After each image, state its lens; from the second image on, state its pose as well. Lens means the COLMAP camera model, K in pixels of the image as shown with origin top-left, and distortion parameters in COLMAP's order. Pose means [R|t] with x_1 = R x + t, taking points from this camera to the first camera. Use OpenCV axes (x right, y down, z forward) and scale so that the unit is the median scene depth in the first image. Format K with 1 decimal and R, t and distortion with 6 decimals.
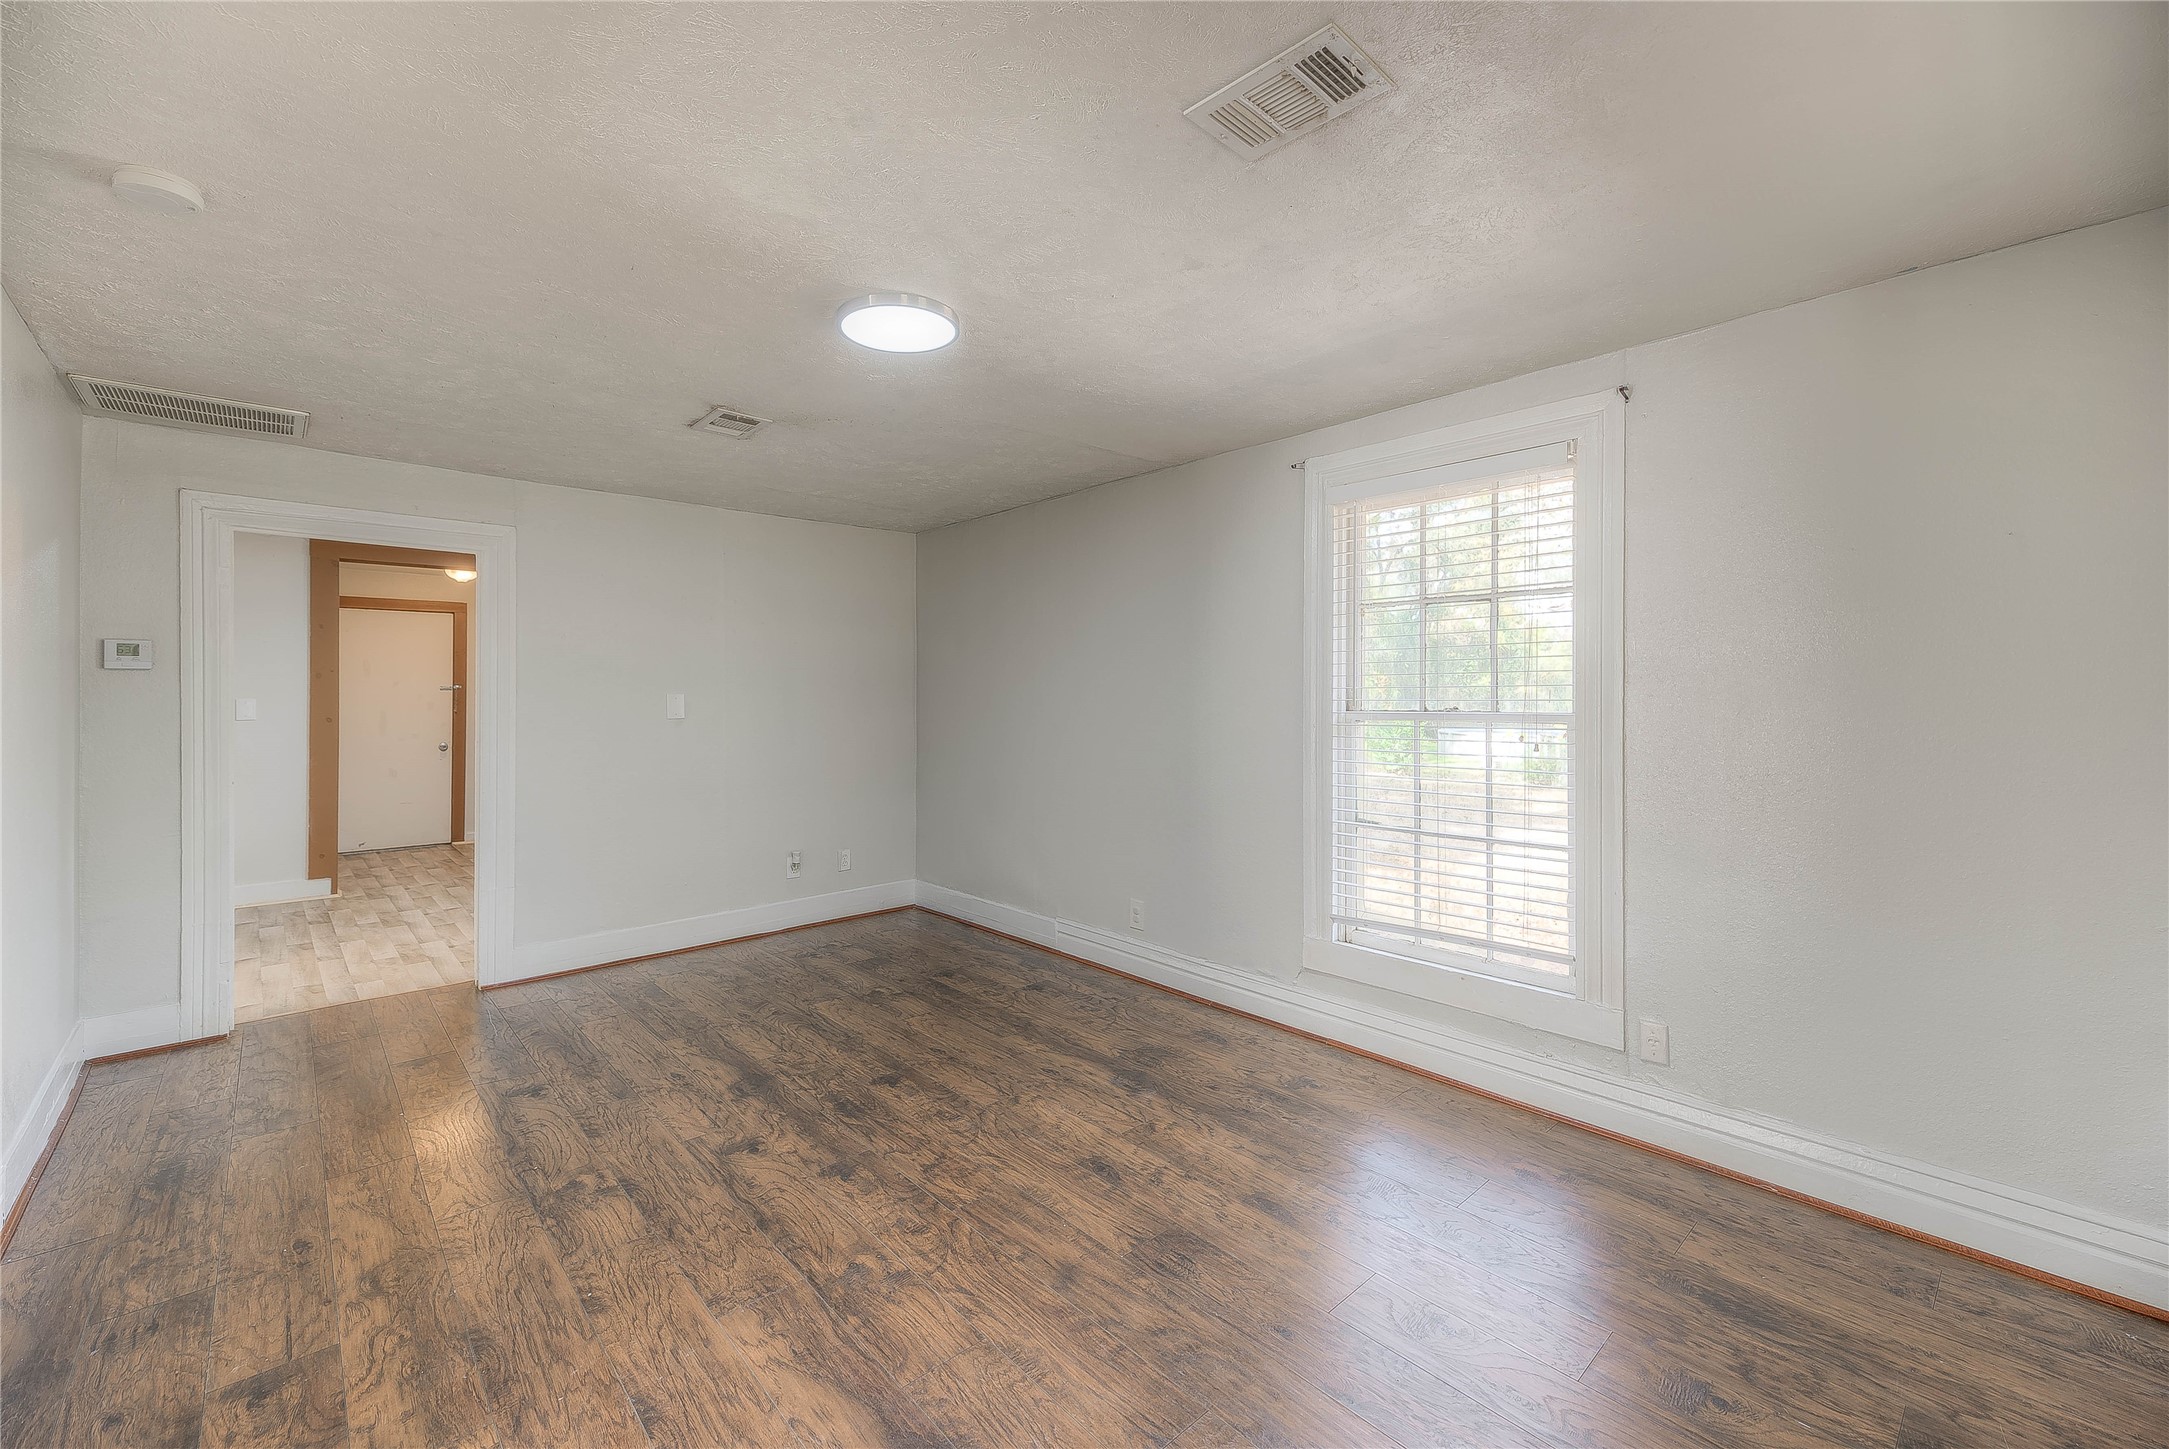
lens RADIAL K [[866.5, 0, 1094.8], [0, 866.5, 688.7], [0, 0, 1]] dist [-0.000267, -0.000944]
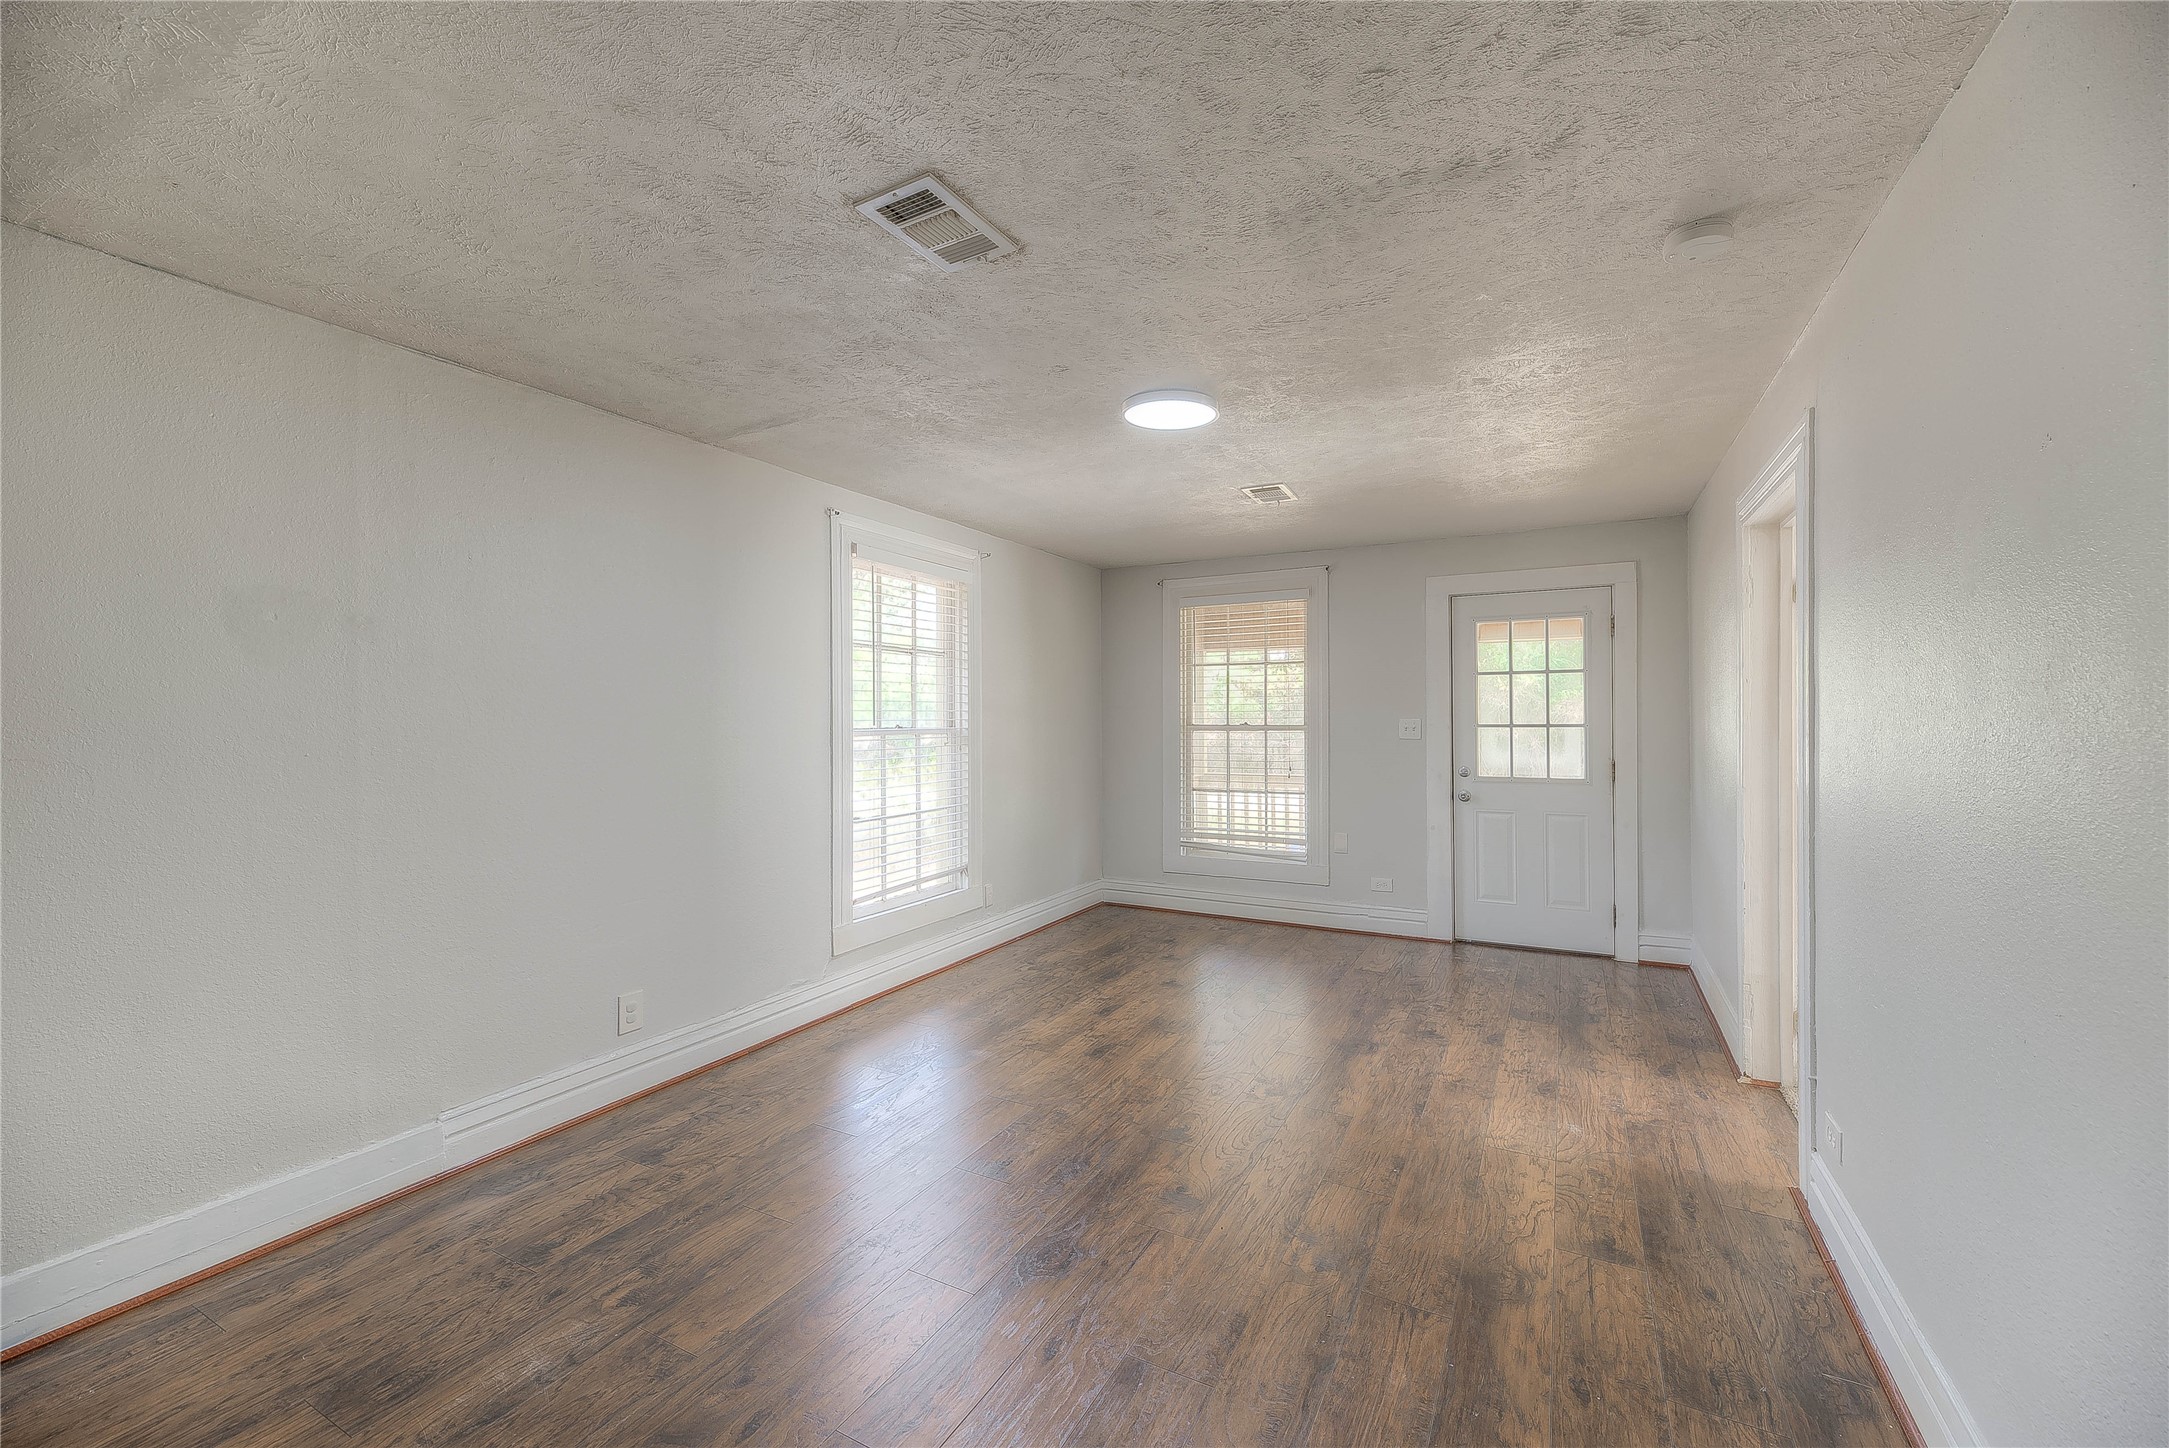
lens RADIAL K [[871.6, 0, 1095.6], [0, 871.6, 720.8], [0, 0, 1]] dist [0.010962, 0.000063]
pose [[-0.318121, -0.003475, 0.948044, -1.217380], [-0.005504, 0.999983, 0.001819, 0.010818], [-0.948034, -0.004640, -0.318135, 1.331053]]
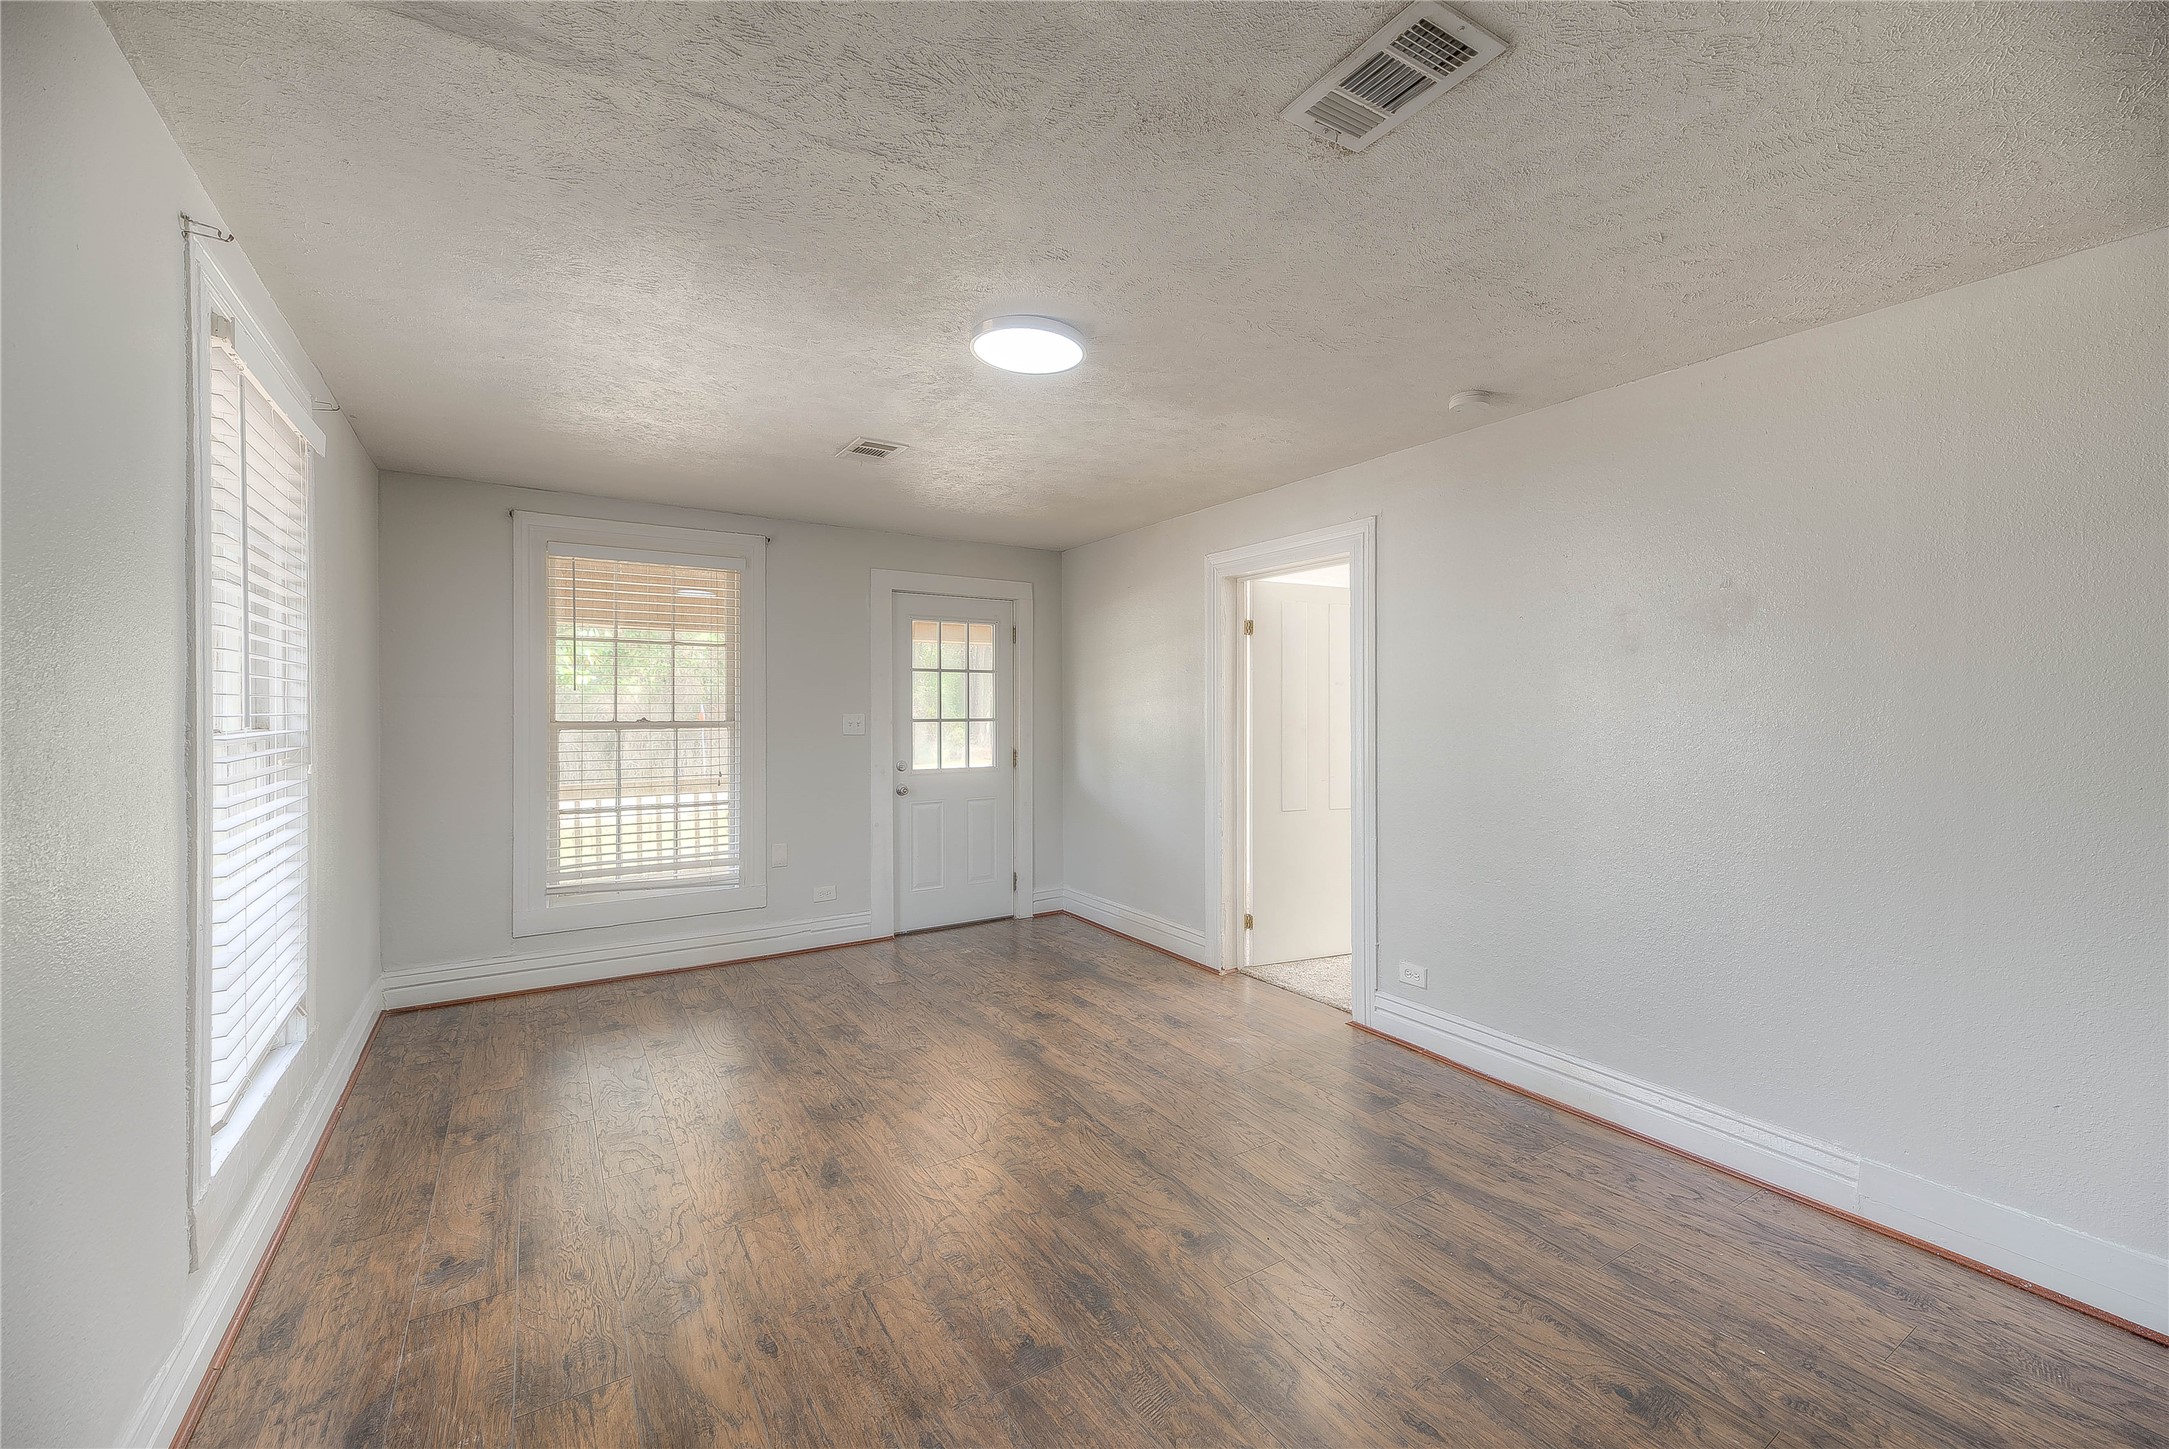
lens RADIAL K [[871.6, 0, 1095.6], [0, 871.6, 721.3], [0, 0, 1]] dist [0.010962, 0.000063]
pose [[-0.985153, -0.003152, 0.171650, -0.428044], [-0.002924, 0.999994, 0.001584, 0.017320], [-0.171654, 0.001058, -0.985157, 1.778876]]
